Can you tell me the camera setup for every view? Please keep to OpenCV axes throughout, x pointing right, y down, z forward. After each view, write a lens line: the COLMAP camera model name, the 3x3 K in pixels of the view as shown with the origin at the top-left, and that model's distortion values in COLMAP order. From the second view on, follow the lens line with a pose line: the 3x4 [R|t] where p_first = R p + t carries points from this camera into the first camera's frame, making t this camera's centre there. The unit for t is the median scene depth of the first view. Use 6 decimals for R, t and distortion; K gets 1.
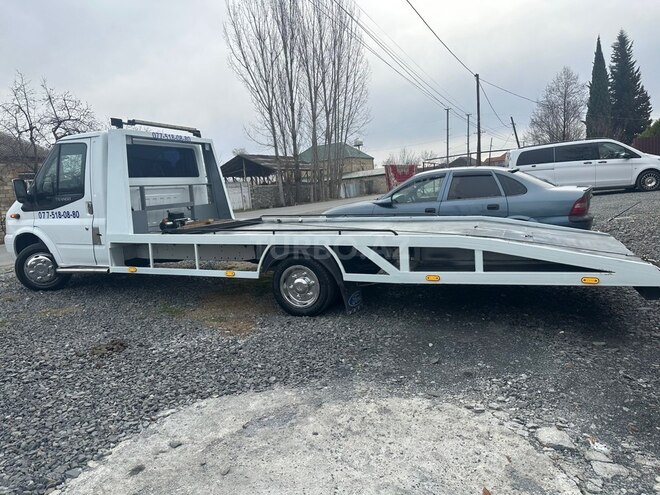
lens RADIAL K [[462.3, 0, 326.6], [0, 462.3, 253.7], [0, 0, 1]] dist [0.055146, -0.056936]
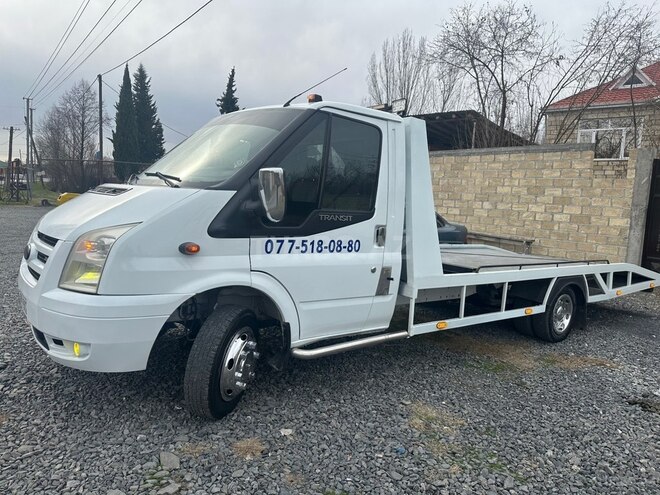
lens RADIAL K [[462.3, 0, 326.4], [0, 462.3, 238.3], [0, 0, 1]] dist [0.055146, -0.056936]
pose [[0.477811, 0.007325, 0.878432, -0.846550], [0.040664, 0.998709, -0.030446, -0.062622], [-0.877521, 0.050268, 0.476897, 0.617029]]
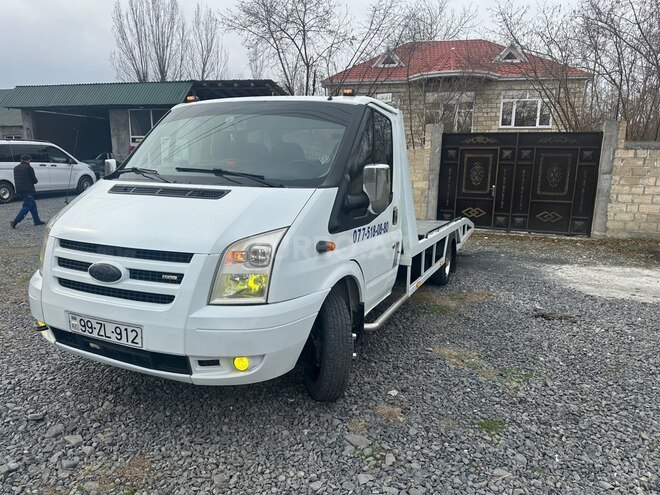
lens RADIAL K [[462.3, 0, 326.5], [0, 462.3, 246.2], [0, 0, 1]] dist [0.055146, -0.056936]
pose [[-0.004261, -0.101943, 0.994781, -0.949660], [0.122816, 0.987206, 0.101693, -0.107385], [-0.992420, 0.122608, 0.008314, 0.874373]]
